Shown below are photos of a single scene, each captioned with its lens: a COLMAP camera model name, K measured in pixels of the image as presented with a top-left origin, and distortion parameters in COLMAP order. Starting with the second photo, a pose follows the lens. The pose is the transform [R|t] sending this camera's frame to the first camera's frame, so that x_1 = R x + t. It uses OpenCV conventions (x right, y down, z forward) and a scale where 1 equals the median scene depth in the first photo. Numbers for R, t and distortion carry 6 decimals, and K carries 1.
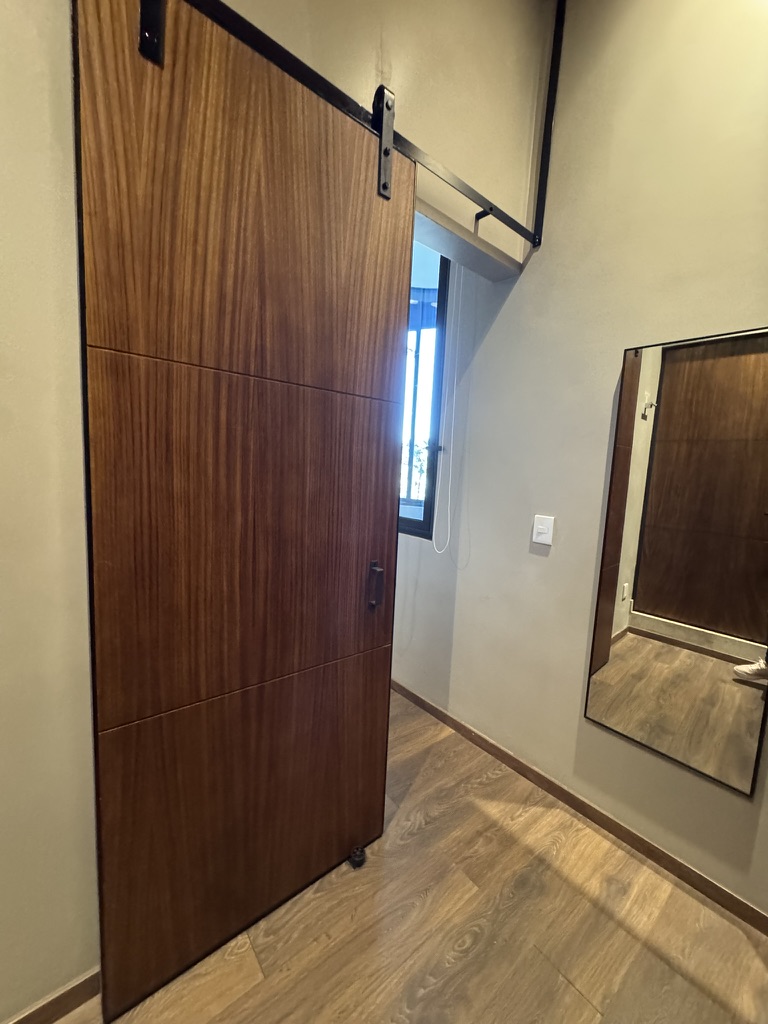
lens RADIAL K [[405.5, 0, 384.4], [0, 405.5, 510.5], [0, 0, 1]] dist [-0.008170, 0.000486]
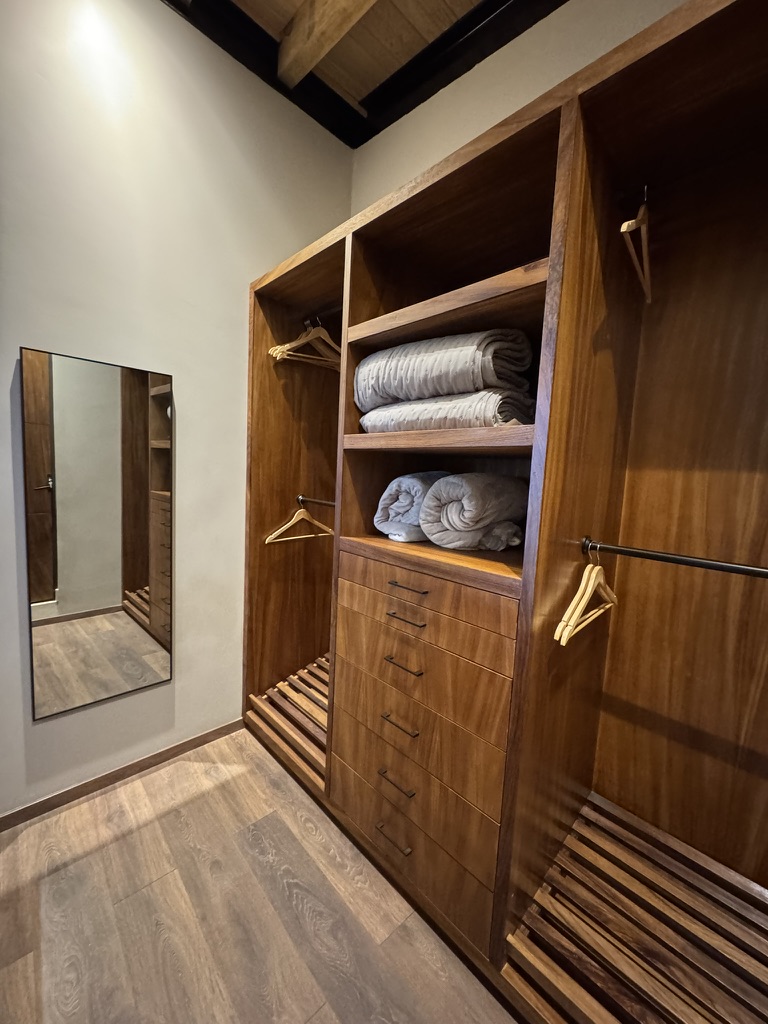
lens RADIAL K [[405.5, 0, 384.5], [0, 405.5, 510.7], [0, 0, 1]] dist [-0.008170, 0.000486]
pose [[-0.063905, -0.152664, 0.986210, -0.526849], [0.056406, 0.986097, 0.156302, -0.114650], [-0.996361, 0.065617, -0.054406, 0.201546]]
